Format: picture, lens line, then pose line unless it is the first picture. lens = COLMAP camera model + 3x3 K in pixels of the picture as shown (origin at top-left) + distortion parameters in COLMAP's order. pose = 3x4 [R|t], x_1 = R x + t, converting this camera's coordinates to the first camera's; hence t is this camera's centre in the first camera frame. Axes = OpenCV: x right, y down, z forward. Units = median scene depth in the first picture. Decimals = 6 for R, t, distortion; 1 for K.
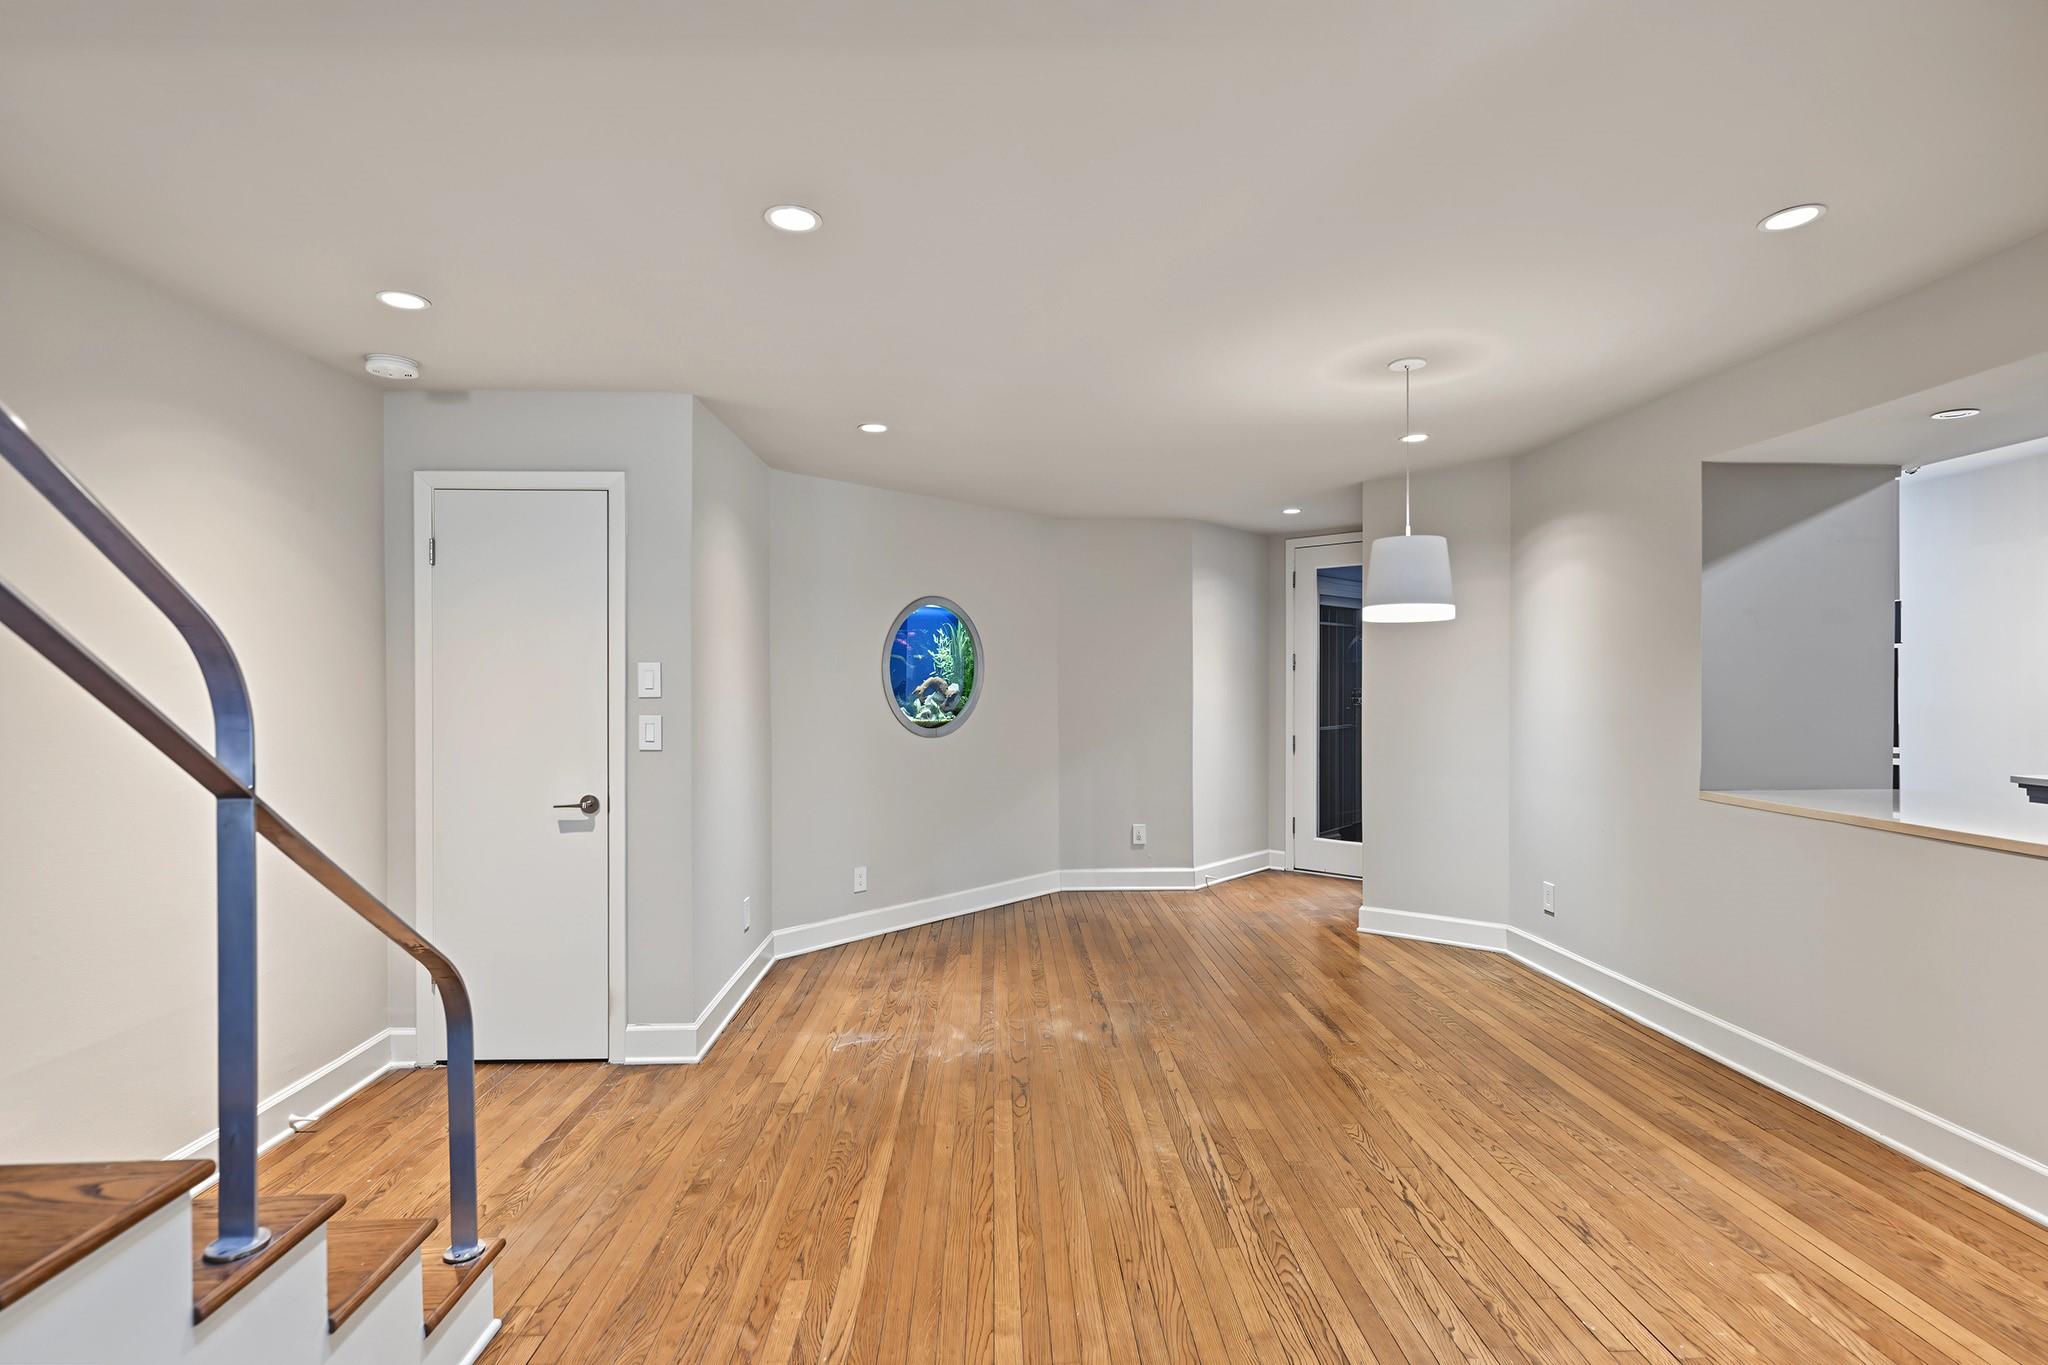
lens RADIAL K [[1006.4, 0, 1020.9], [0, 1006.4, 682.3], [0, 0, 1]] dist [-0.000690, 0.000013]
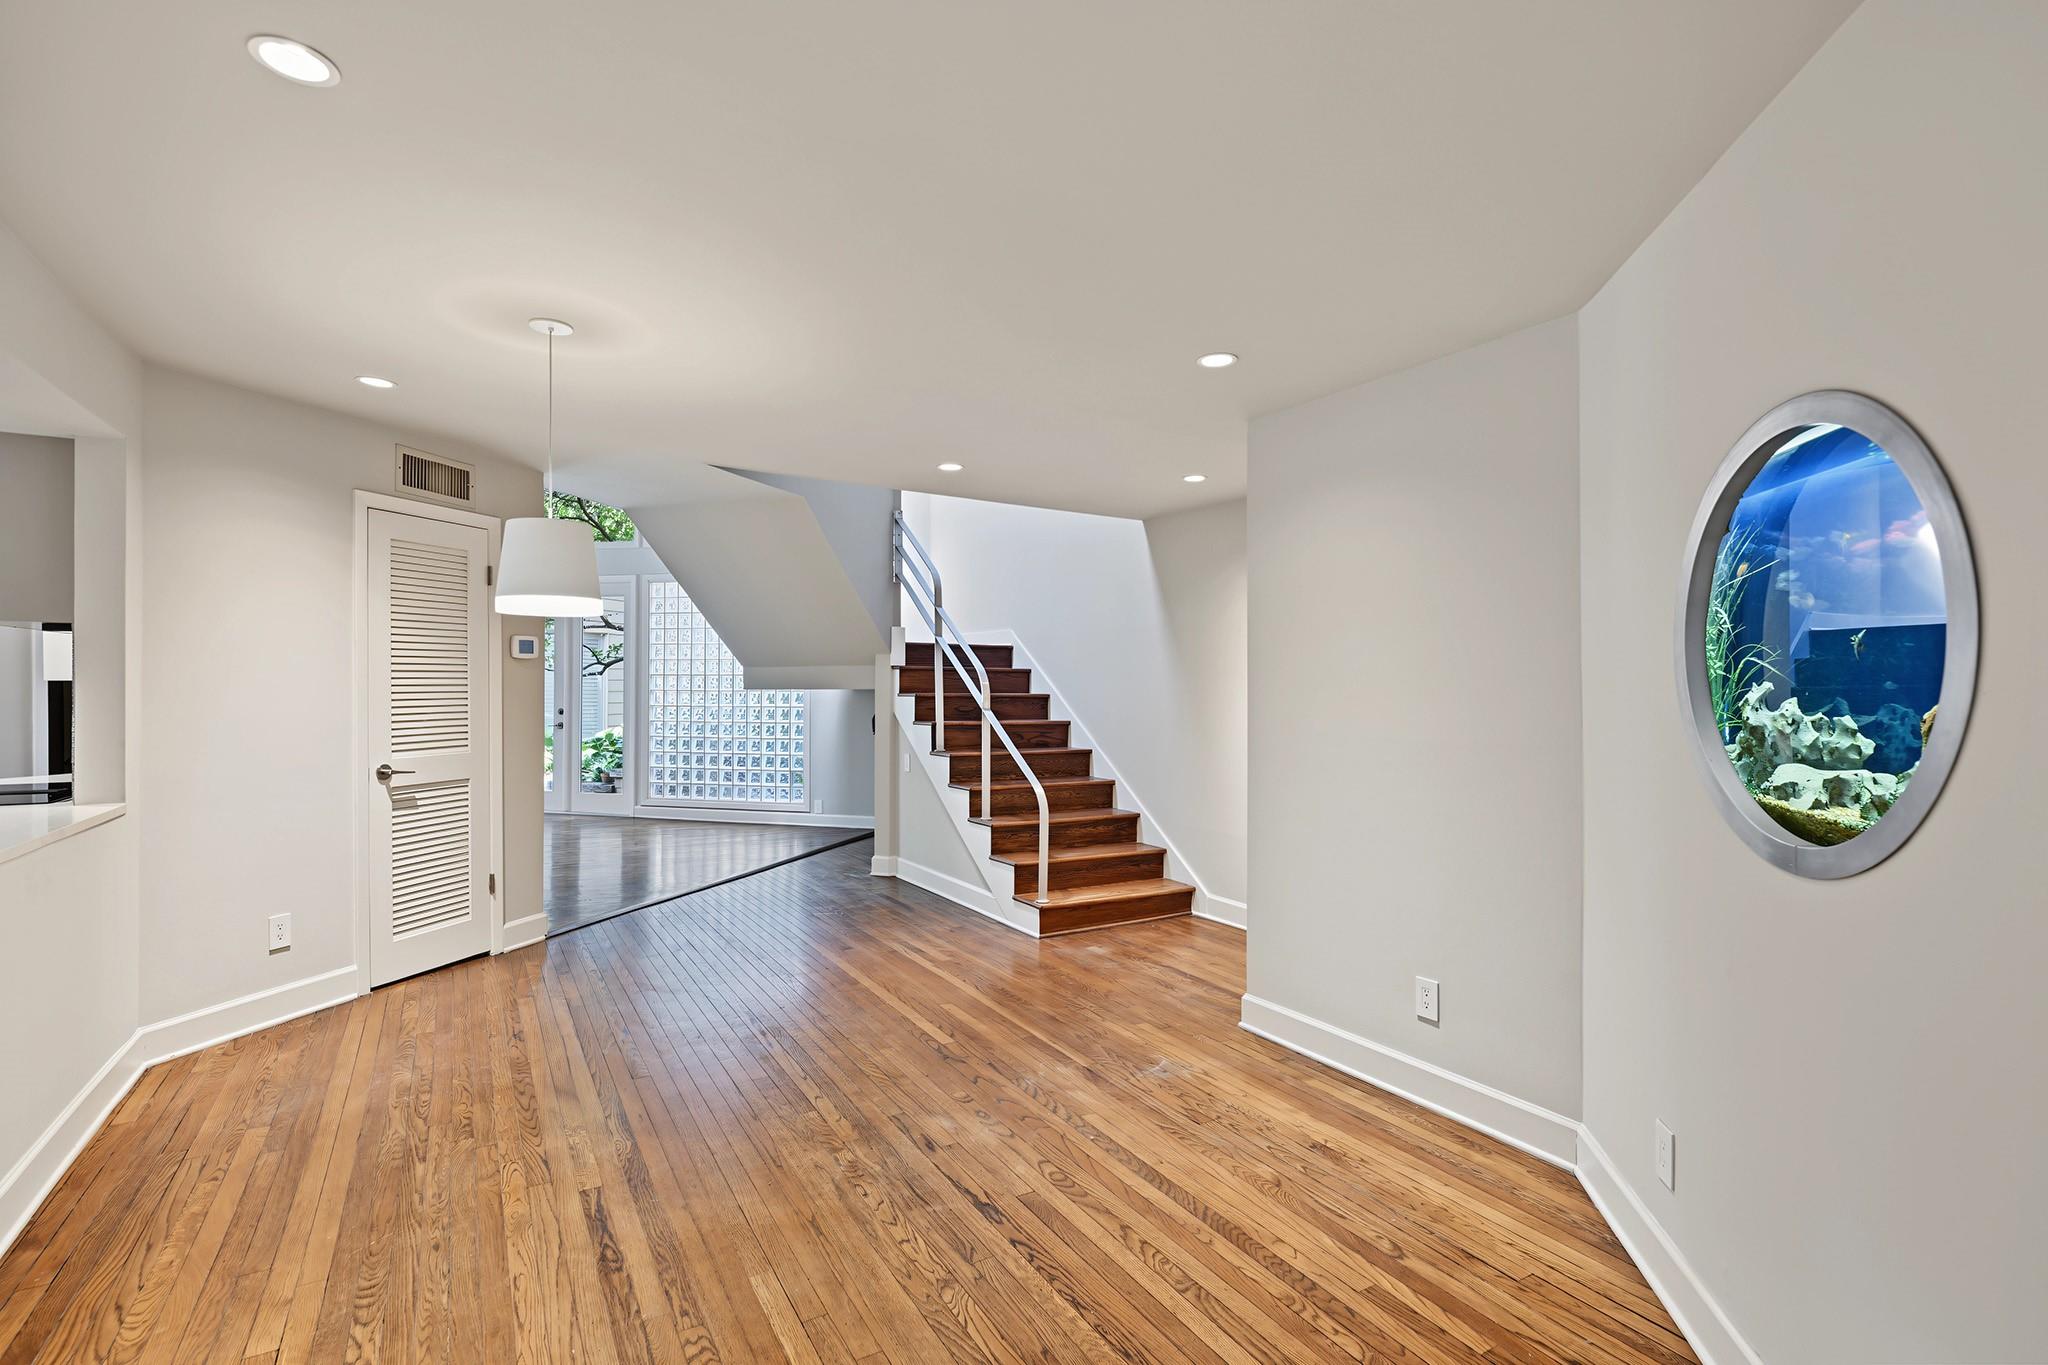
lens RADIAL K [[960.3, 0, 1022.0], [0, 960.3, 680.6], [0, 0, 1]] dist [0.001237, 0.000154]
pose [[-0.873366, 0.000644, -0.487064, 0.445679], [-0.001911, 0.999987, 0.004749, -0.009272], [0.487061, 0.005078, -0.873353, 1.992653]]
